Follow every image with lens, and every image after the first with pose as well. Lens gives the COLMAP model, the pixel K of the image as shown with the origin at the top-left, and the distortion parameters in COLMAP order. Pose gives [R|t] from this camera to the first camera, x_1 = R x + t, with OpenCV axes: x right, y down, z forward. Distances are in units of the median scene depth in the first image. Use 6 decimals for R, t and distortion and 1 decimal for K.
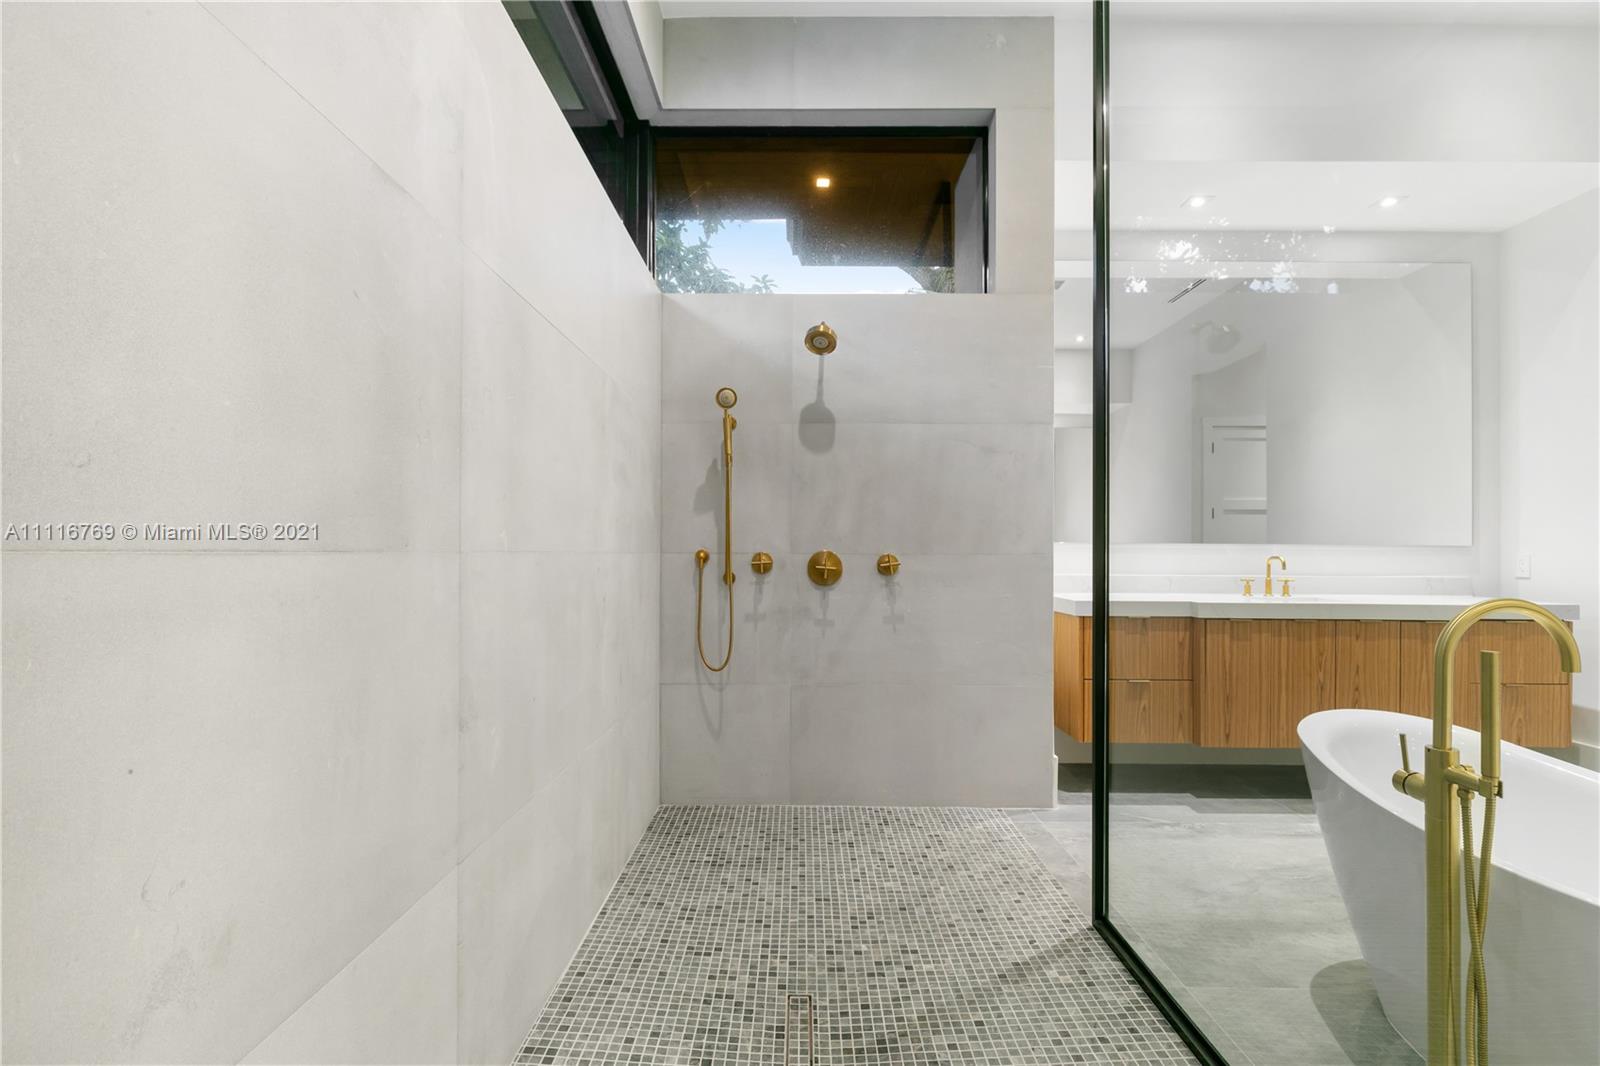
lens RADIAL K [[726.1, 0, 800.0], [0, 726.1, 533.0], [0, 0, 1]] dist [0.012206, -0.000776]
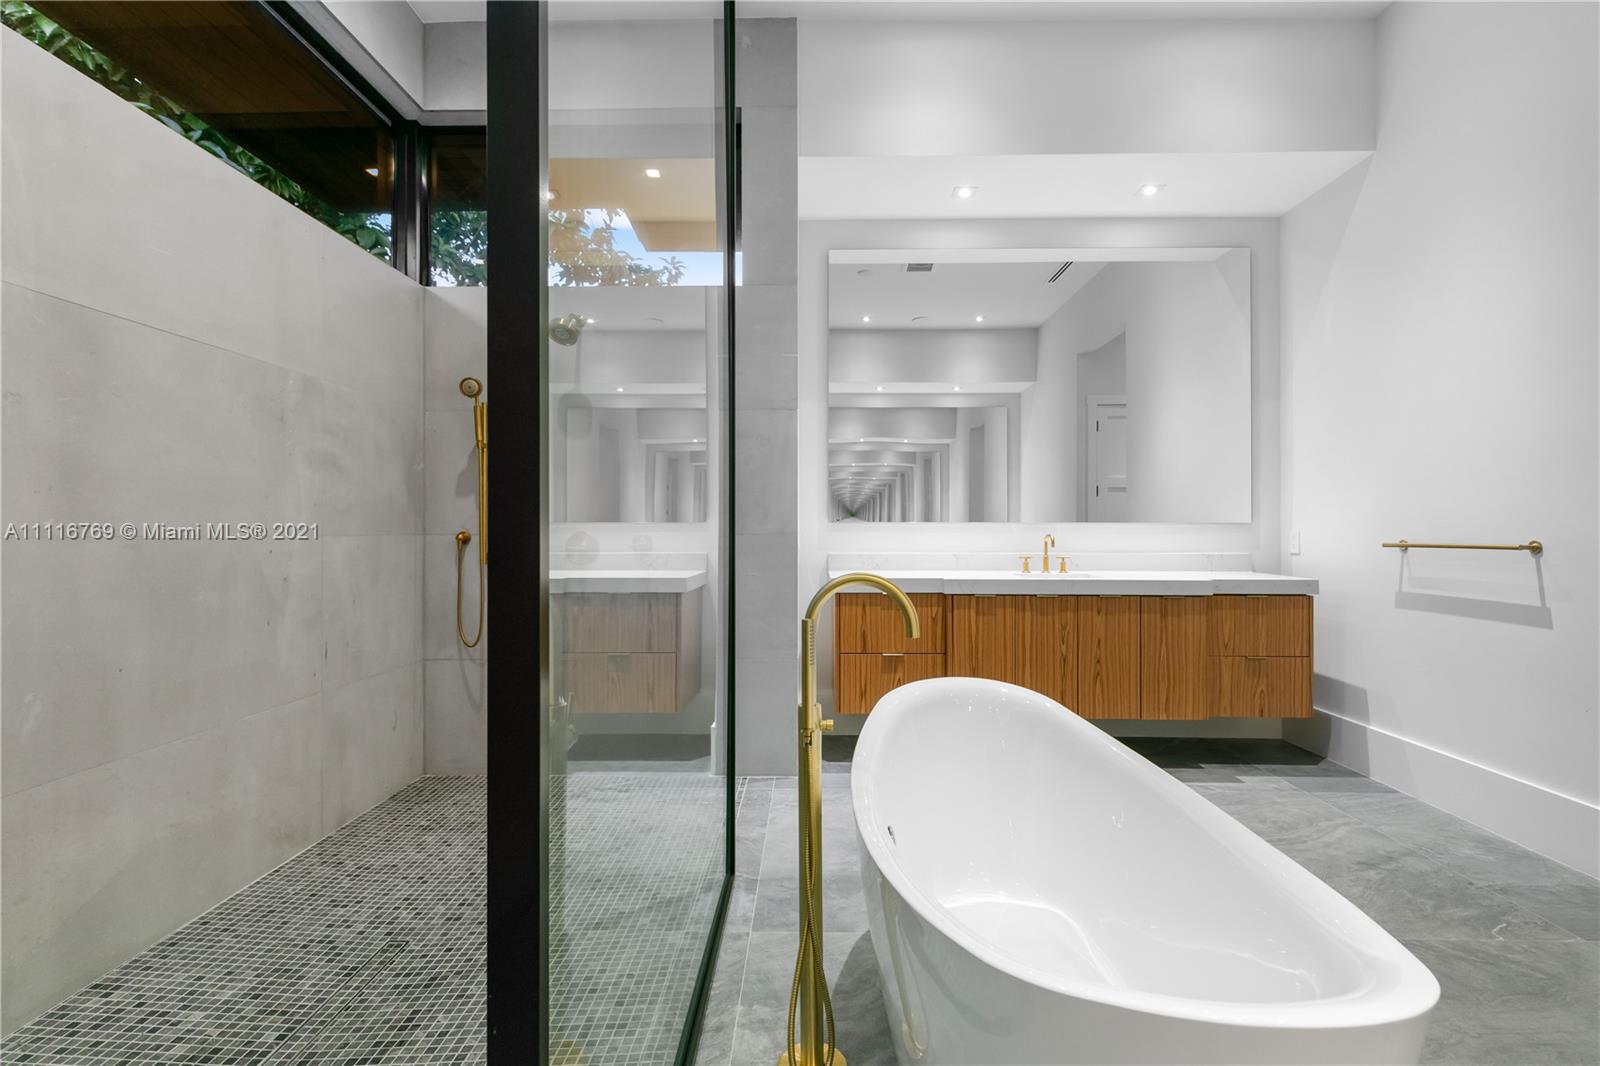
lens RADIAL K [[734.7, 0, 771.9], [0, 734.7, 513.9], [0, 0, 1]] dist [0.014423, -0.000564]
pose [[0.999915, -0.005829, -0.011687, 0.310744], [0.005865, 0.999978, 0.003107, -0.002814], [0.011669, -0.003175, 0.999927, -0.054159]]
